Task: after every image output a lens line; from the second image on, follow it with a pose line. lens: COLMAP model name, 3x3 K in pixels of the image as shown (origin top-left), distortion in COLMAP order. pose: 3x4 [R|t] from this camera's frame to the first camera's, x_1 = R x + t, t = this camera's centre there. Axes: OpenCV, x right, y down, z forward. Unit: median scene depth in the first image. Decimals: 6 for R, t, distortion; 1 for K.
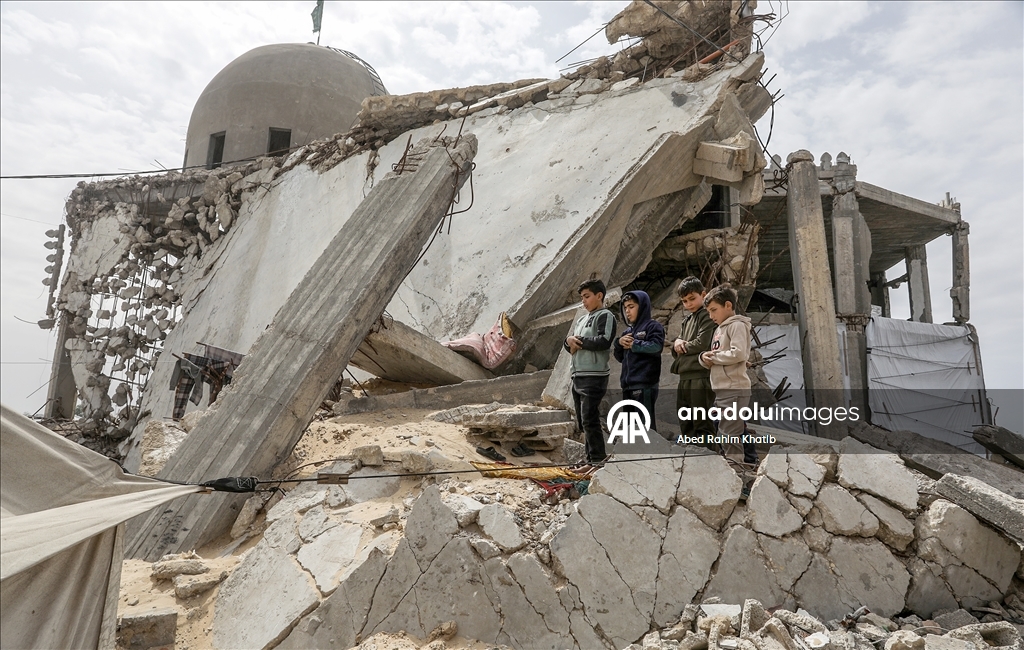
lens RADIAL K [[566.3, 0, 496.3], [0, 566.3, 326.5], [0, 0, 1]] dist [-0.072327, 0.038861]
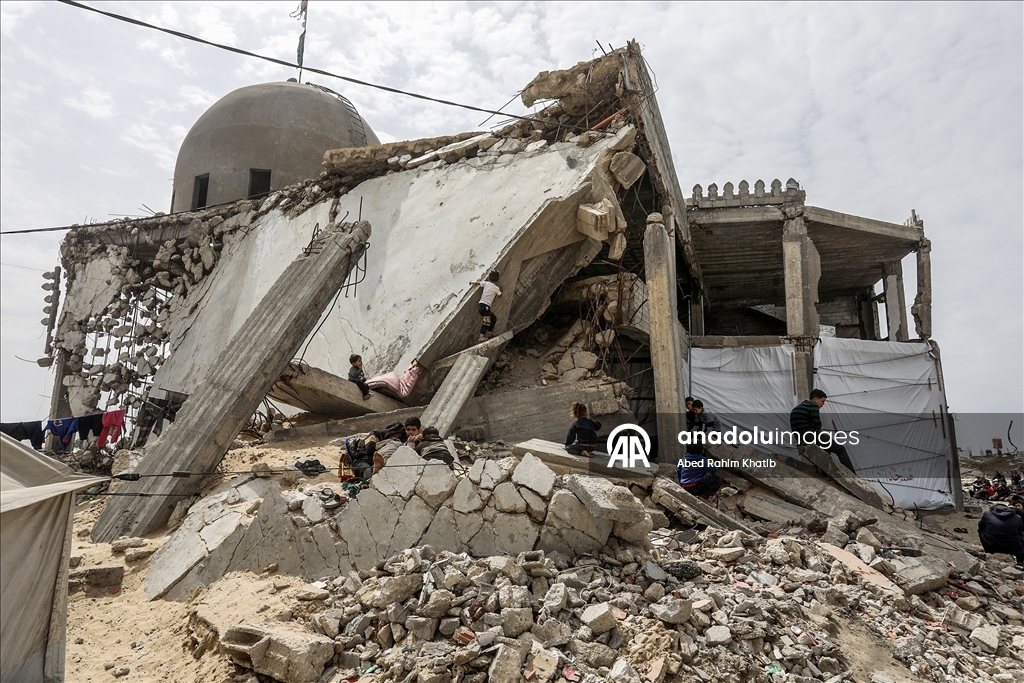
lens RADIAL K [[604.4, 0, 499.6], [0, 604.4, 341.0], [0, 0, 1]] dist [-0.061704, 0.041877]
pose [[0.999136, -0.025765, -0.032603, 0.280079], [0.025620, 0.999660, -0.004862, -0.051306], [0.032717, 0.004022, 0.999457, -0.330969]]
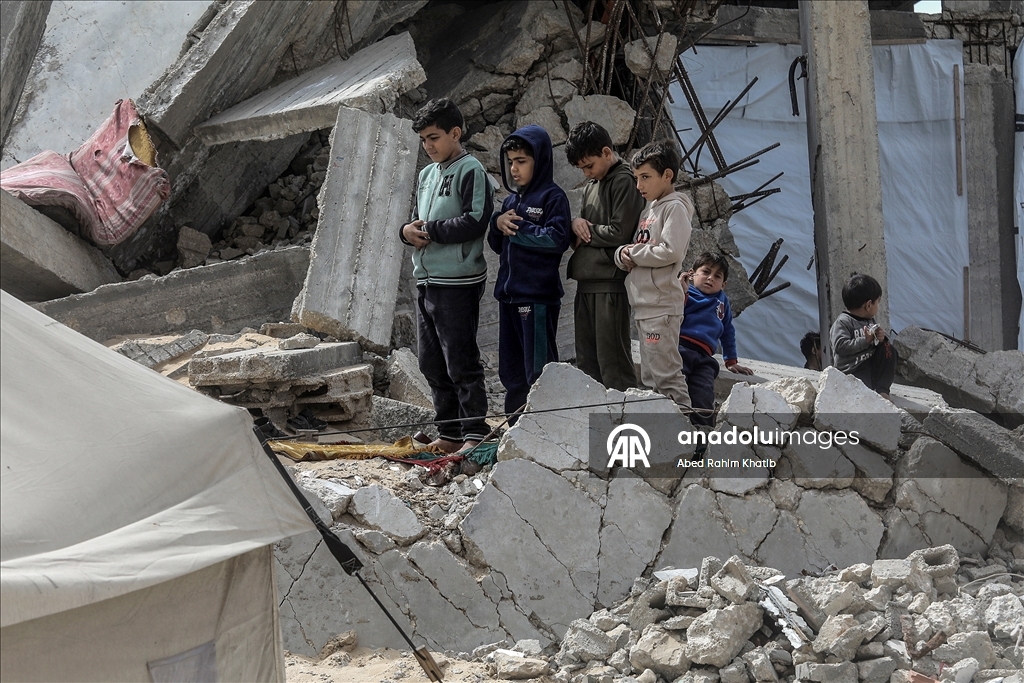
lens RADIAL K [[2580.9, 0, 512.0], [0, 2580.9, 341.5], [0, 0, 1]] dist [-0.136426, 0.279189]
pose [[0.936797, -0.049534, 0.346348, -0.439591], [-0.006289, 0.987383, 0.158223, -0.173271], [-0.349816, -0.150401, 0.924667, -0.935555]]
